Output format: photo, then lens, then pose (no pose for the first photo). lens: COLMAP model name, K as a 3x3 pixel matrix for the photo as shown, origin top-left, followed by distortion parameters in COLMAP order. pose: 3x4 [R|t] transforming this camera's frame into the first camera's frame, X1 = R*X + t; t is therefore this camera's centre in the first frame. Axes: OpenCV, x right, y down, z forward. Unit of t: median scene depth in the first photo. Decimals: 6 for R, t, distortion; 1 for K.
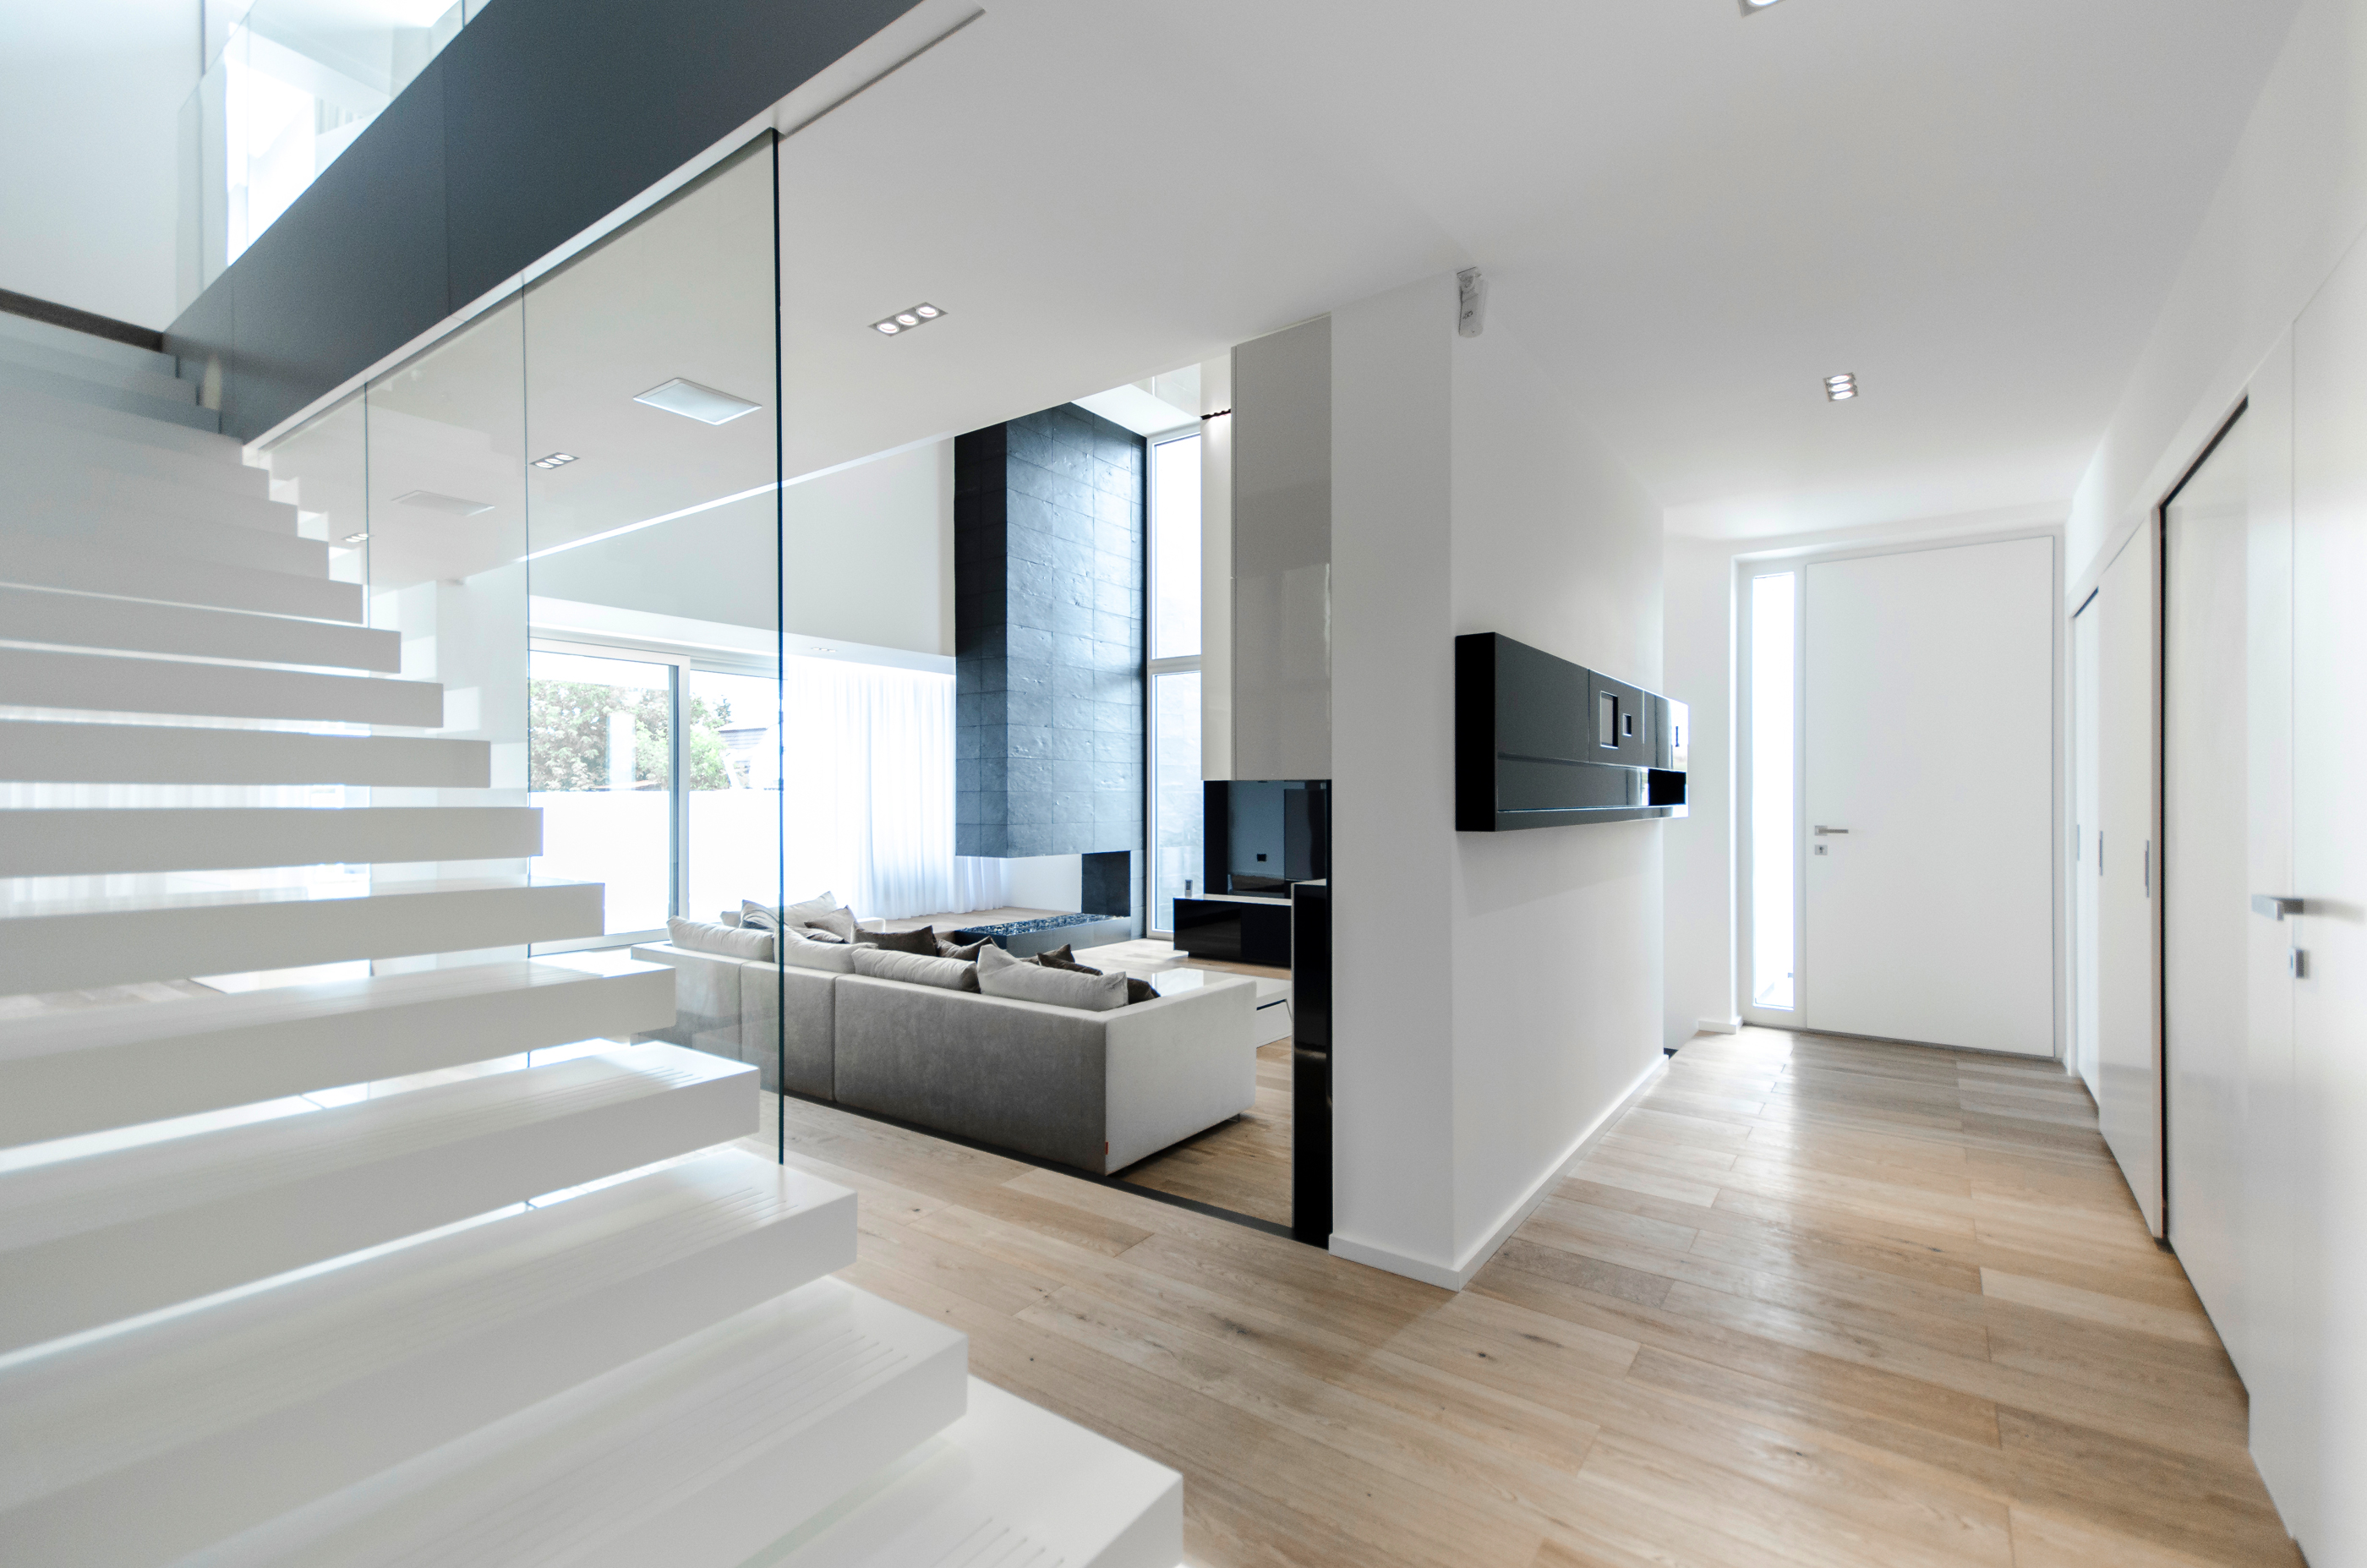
lens RADIAL K [[1040.4, 0, 1174.5], [0, 1040.4, 794.3], [0, 0, 1]] dist [0.002184, 0.000316]
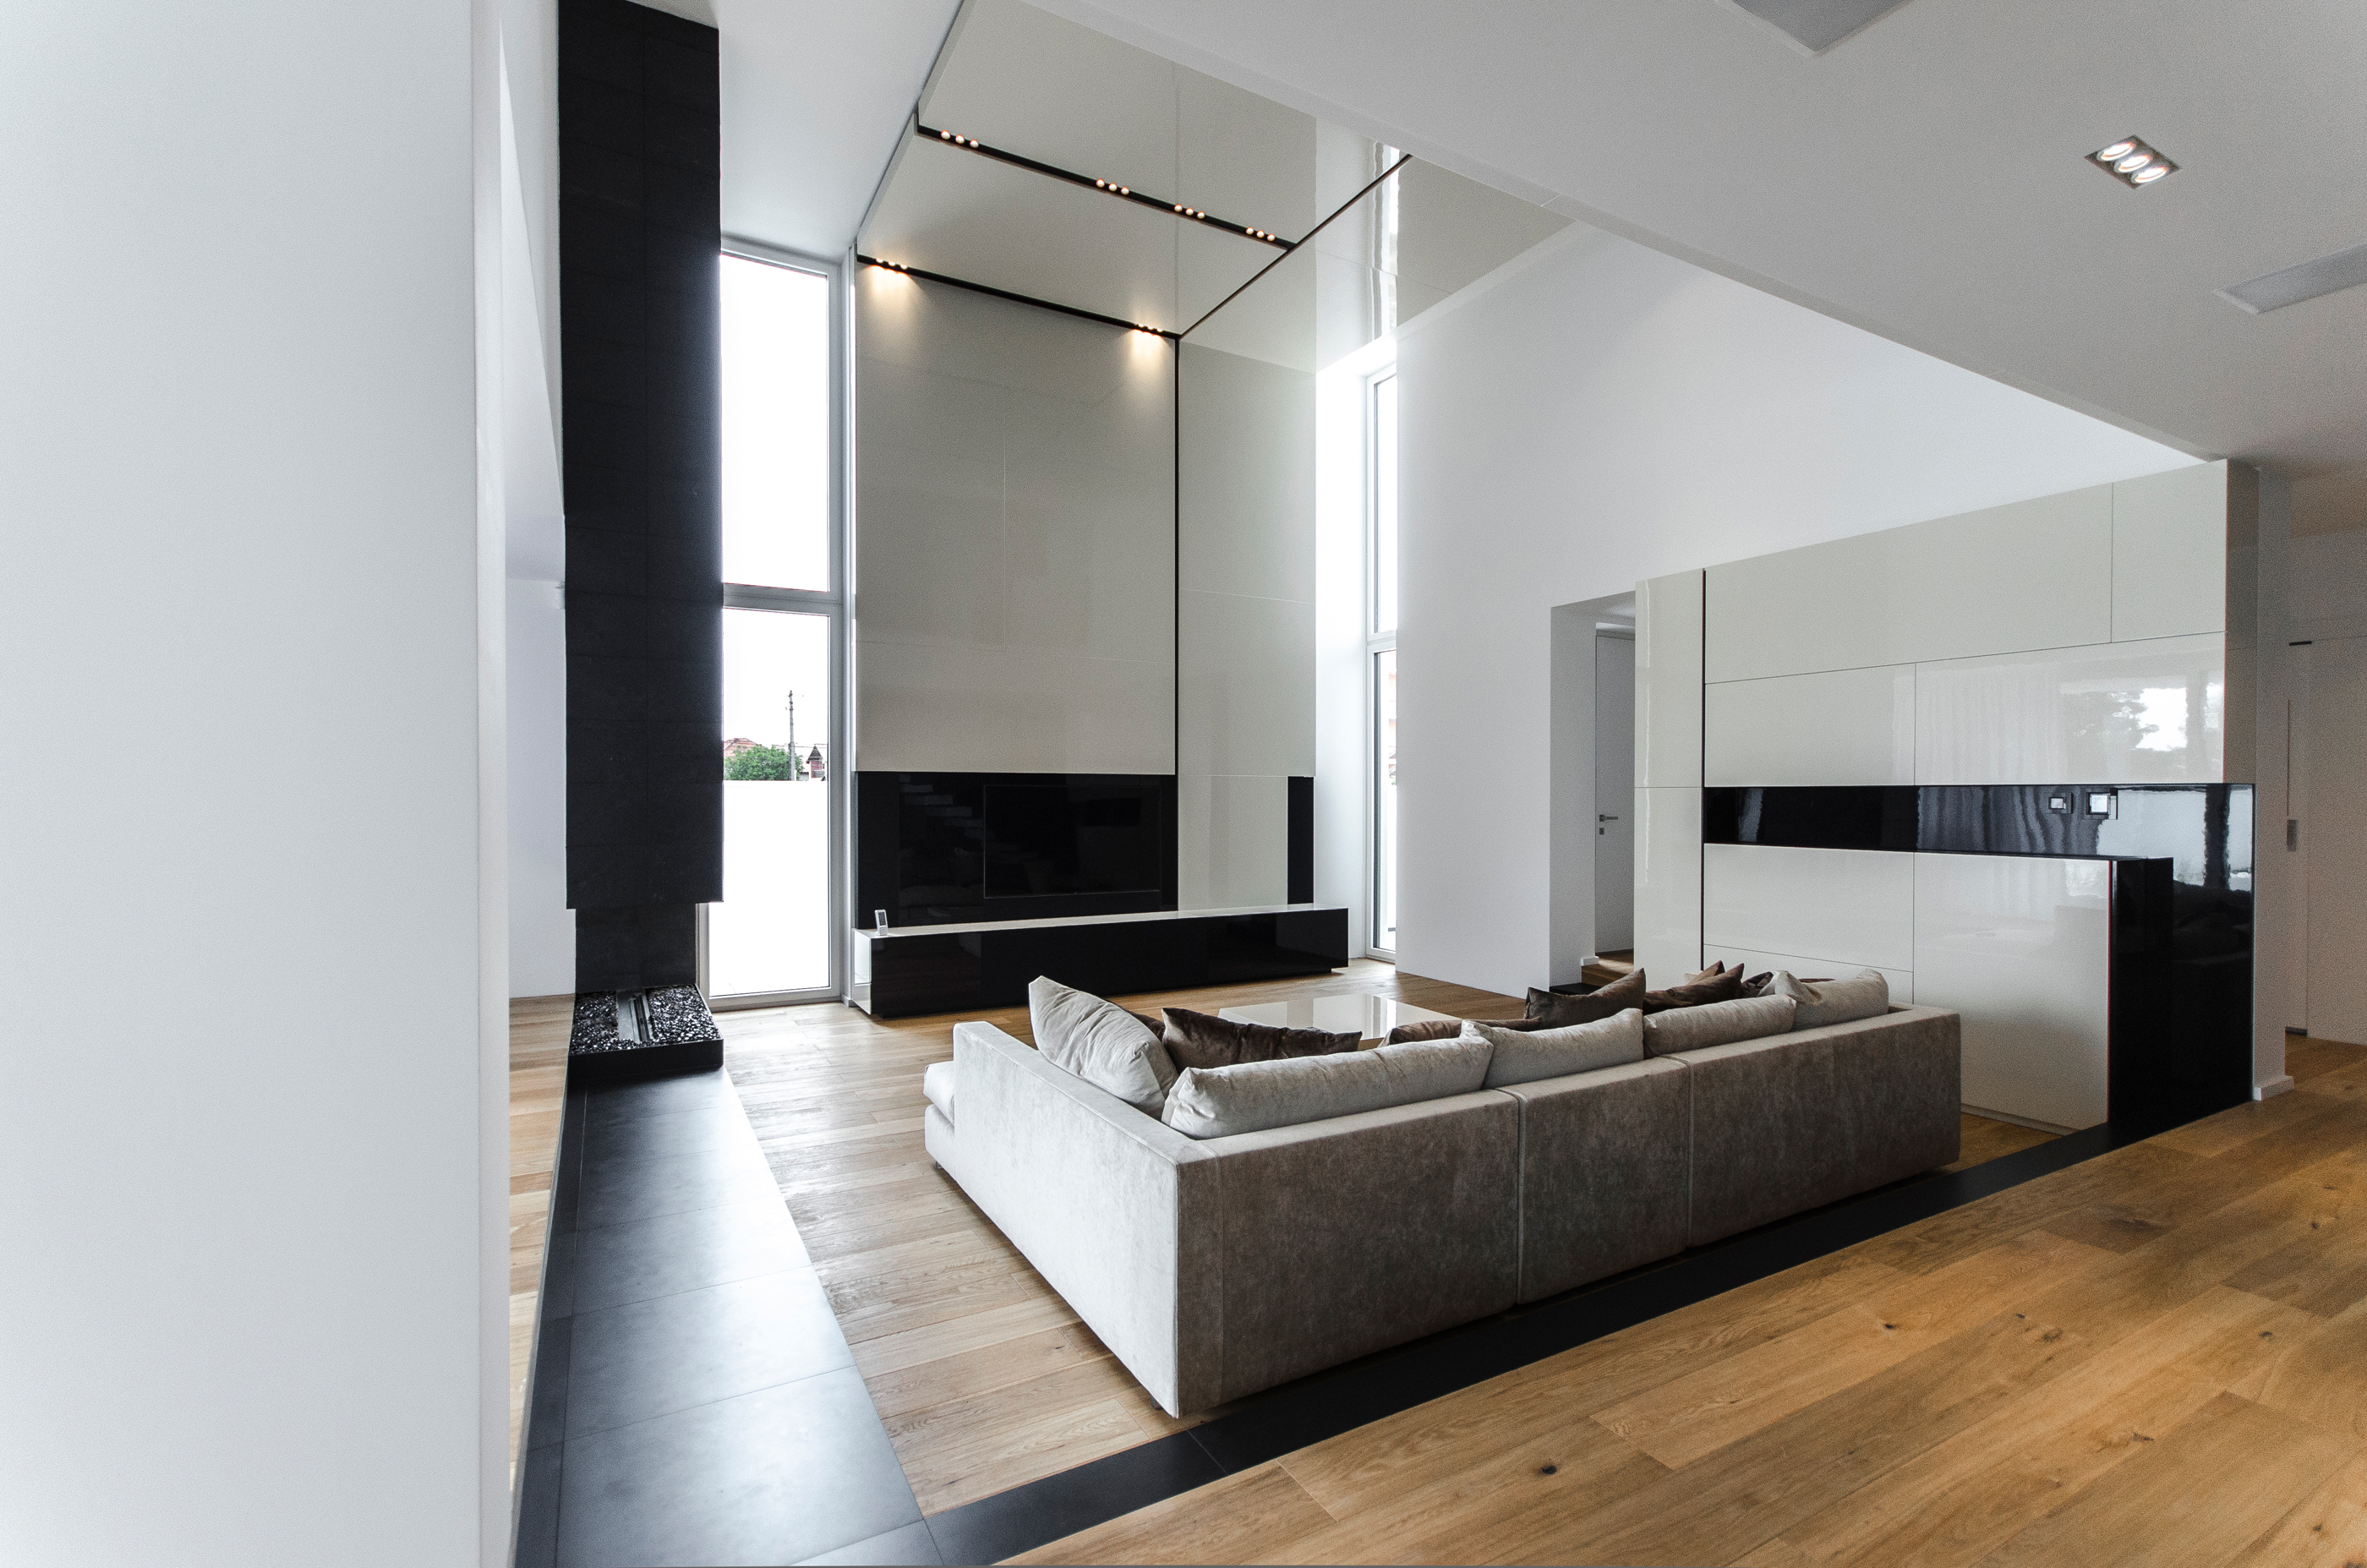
lens RADIAL K [[1040.4, 0, 1174.5], [0, 1040.4, 794.3], [0, 0, 1]] dist [0.002184, 0.000316]
pose [[0.422704, -0.000164, 0.906268, -0.542382], [-0.003863, 0.999991, 0.001983, 0.000435], [-0.906259, -0.004339, 0.422700, 0.531304]]
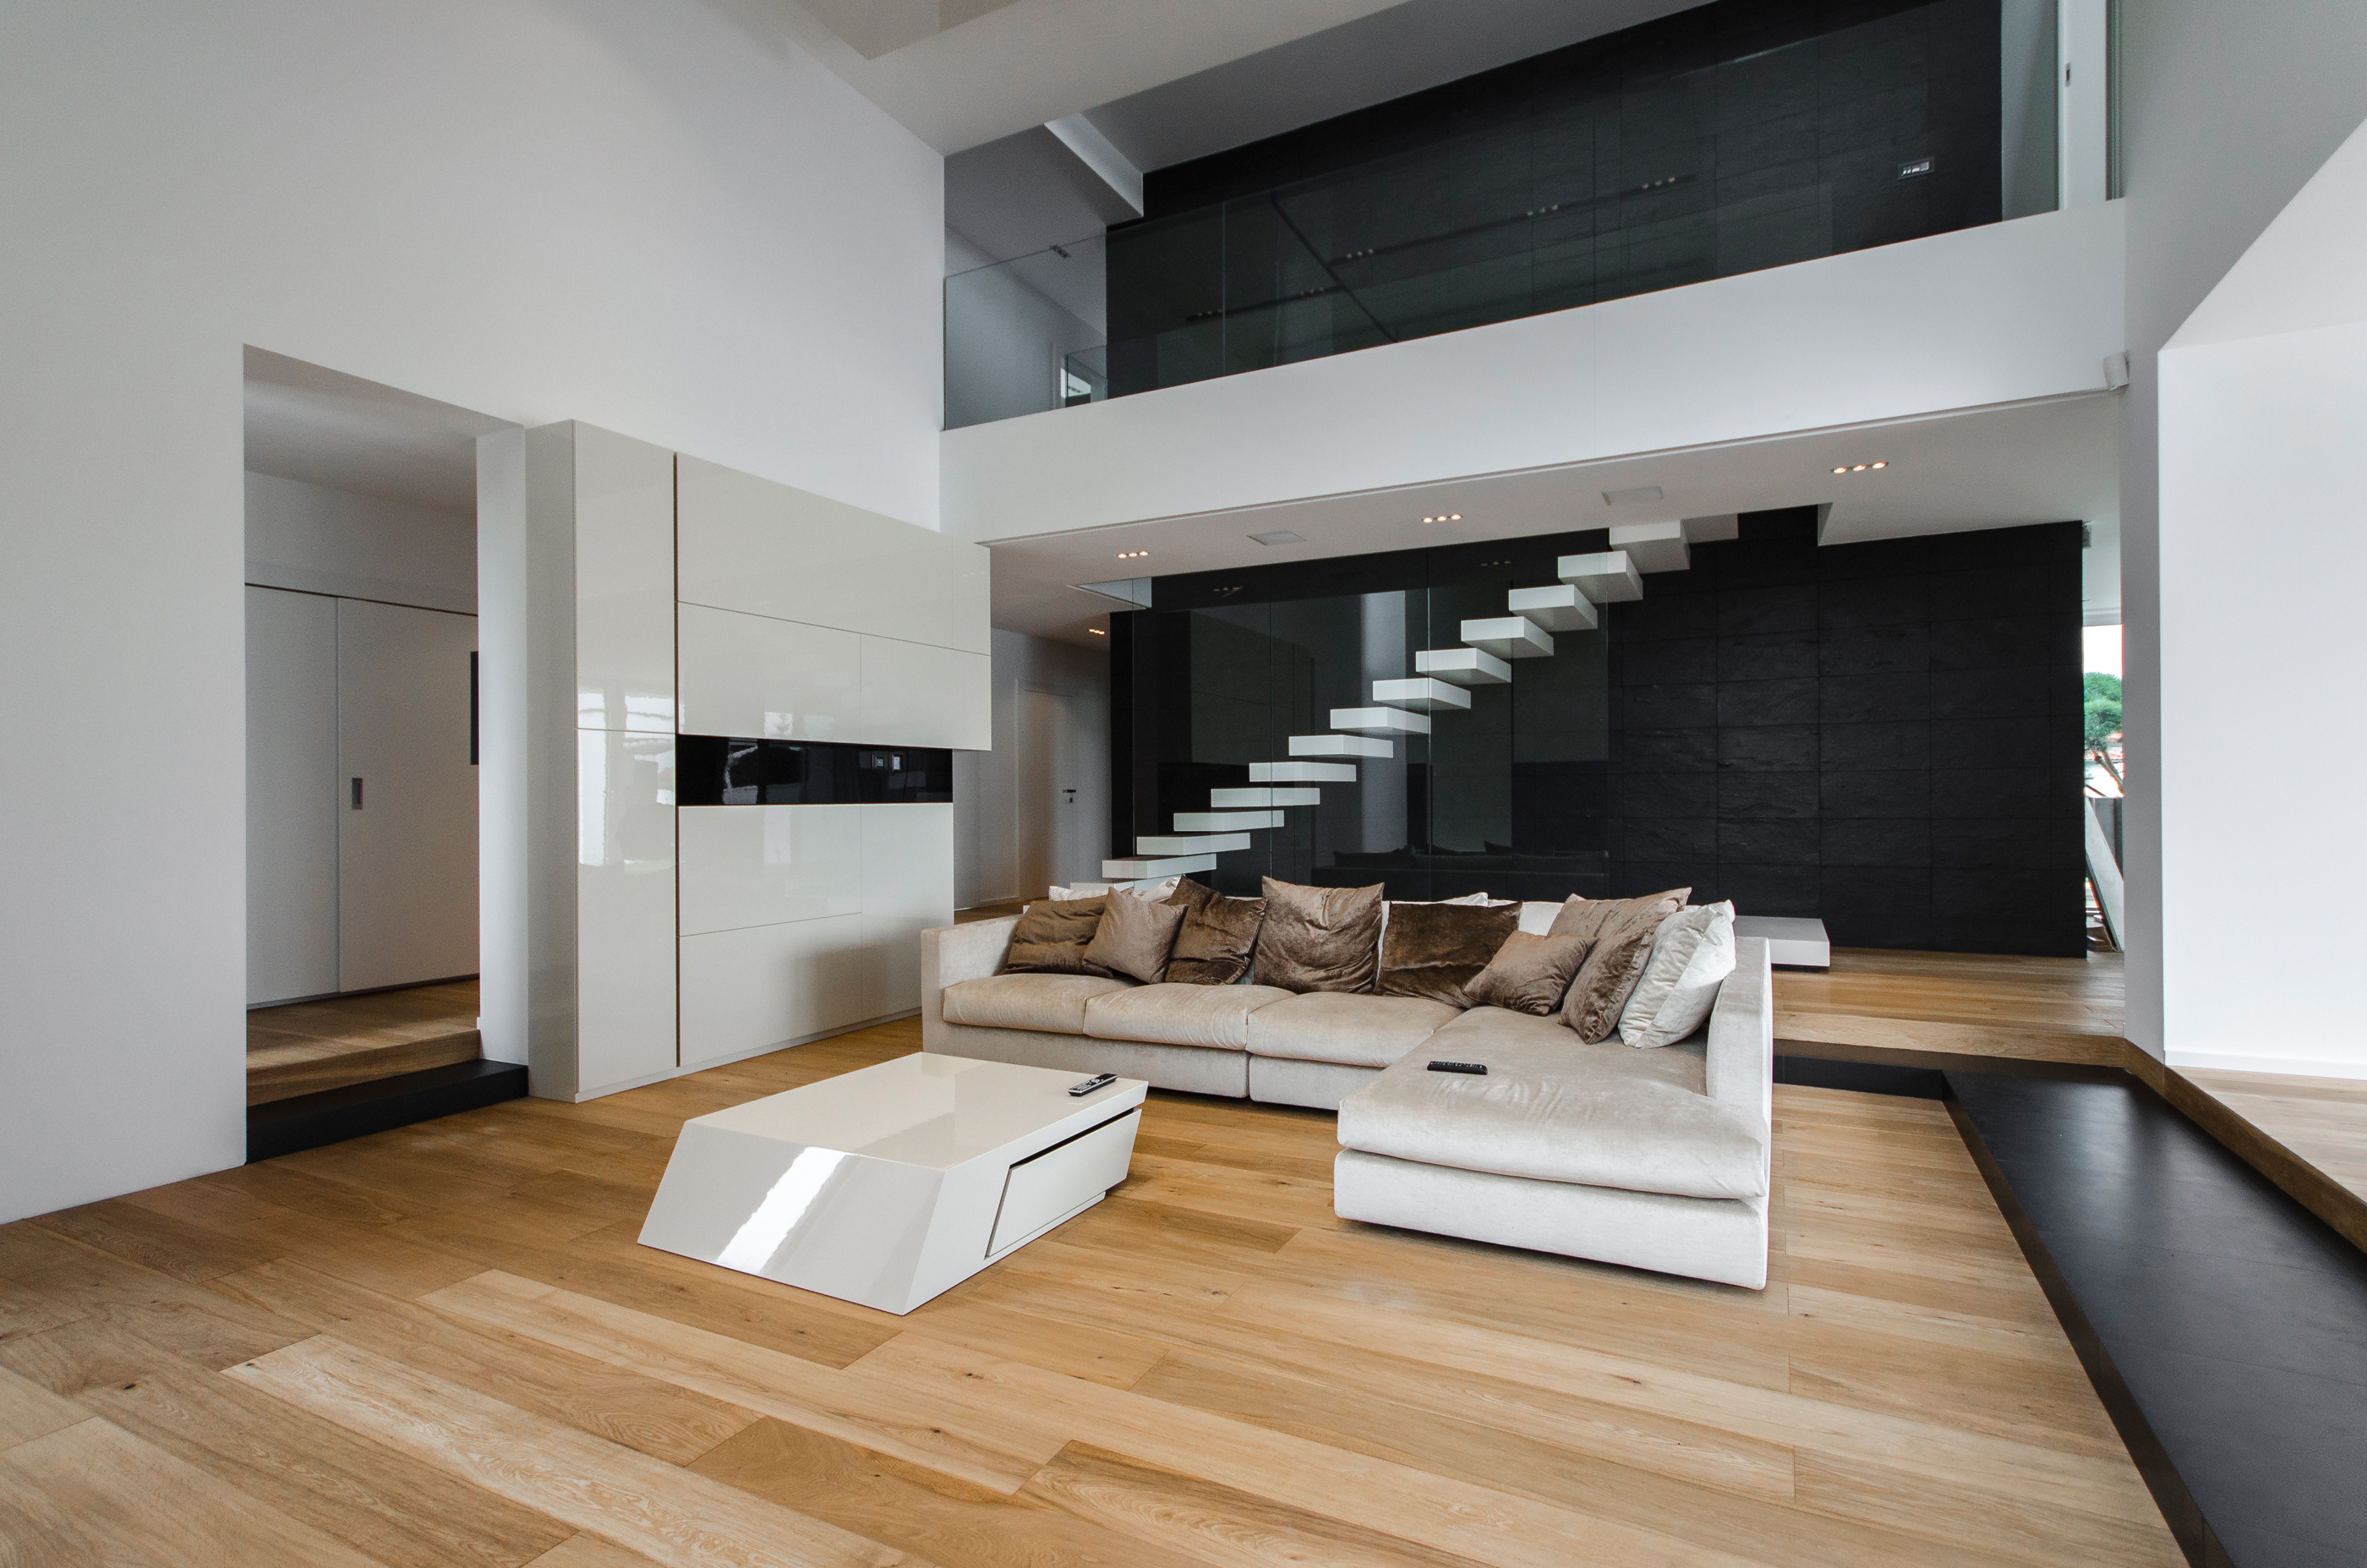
lens RADIAL K [[1099.0, 0, 1236.6], [0, 1099.0, 793.3], [0, 0, 1]] dist [0.004210, 0.000526]
pose [[-0.984885, 0.004588, -0.173148, -0.027993], [0.005888, 0.999958, -0.006996, 0.028054], [0.173108, -0.007910, -0.984871, 1.039002]]
